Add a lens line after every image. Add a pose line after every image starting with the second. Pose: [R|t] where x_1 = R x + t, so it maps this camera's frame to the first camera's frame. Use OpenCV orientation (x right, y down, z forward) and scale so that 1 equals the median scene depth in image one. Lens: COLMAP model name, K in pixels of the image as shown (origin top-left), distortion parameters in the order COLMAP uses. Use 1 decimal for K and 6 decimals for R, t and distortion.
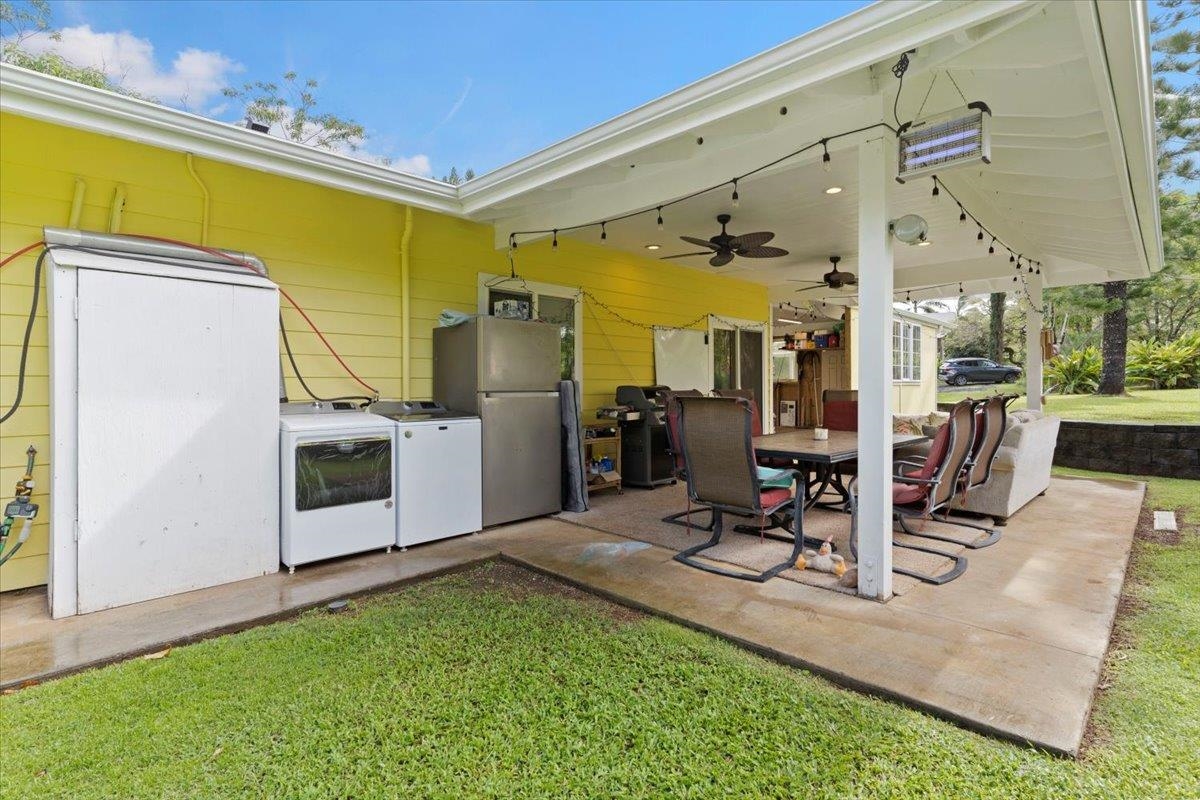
lens RADIAL K [[573.9, 0, 606.2], [0, 573.9, 390.6], [0, 0, 1]] dist [0.002194, -0.001144]
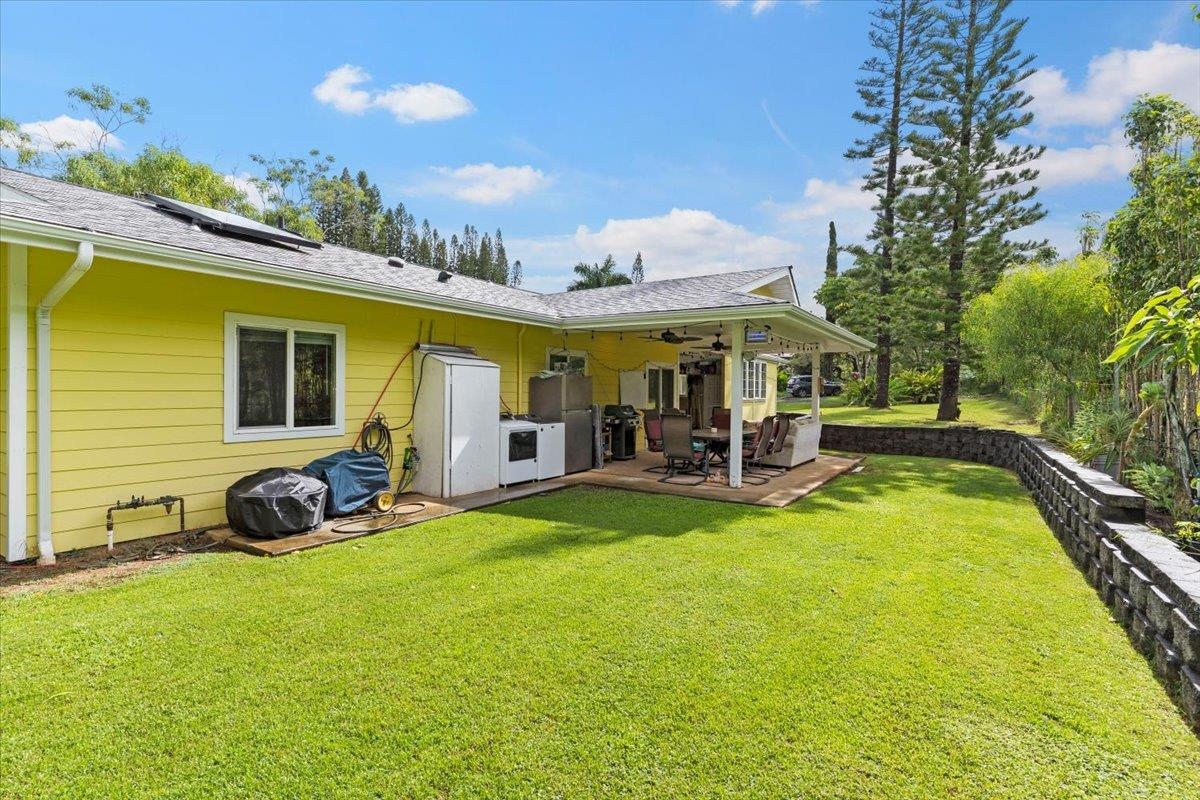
lens RADIAL K [[573.9, 0, 598.0], [0, 573.9, 399.4], [0, 0, 1]] dist [0.002194, -0.001144]
pose [[0.980951, 0.010375, 0.193977, -0.420701], [-0.012149, 0.999895, 0.007961, -0.046766], [-0.193874, -0.010166, 0.980974, -0.919196]]
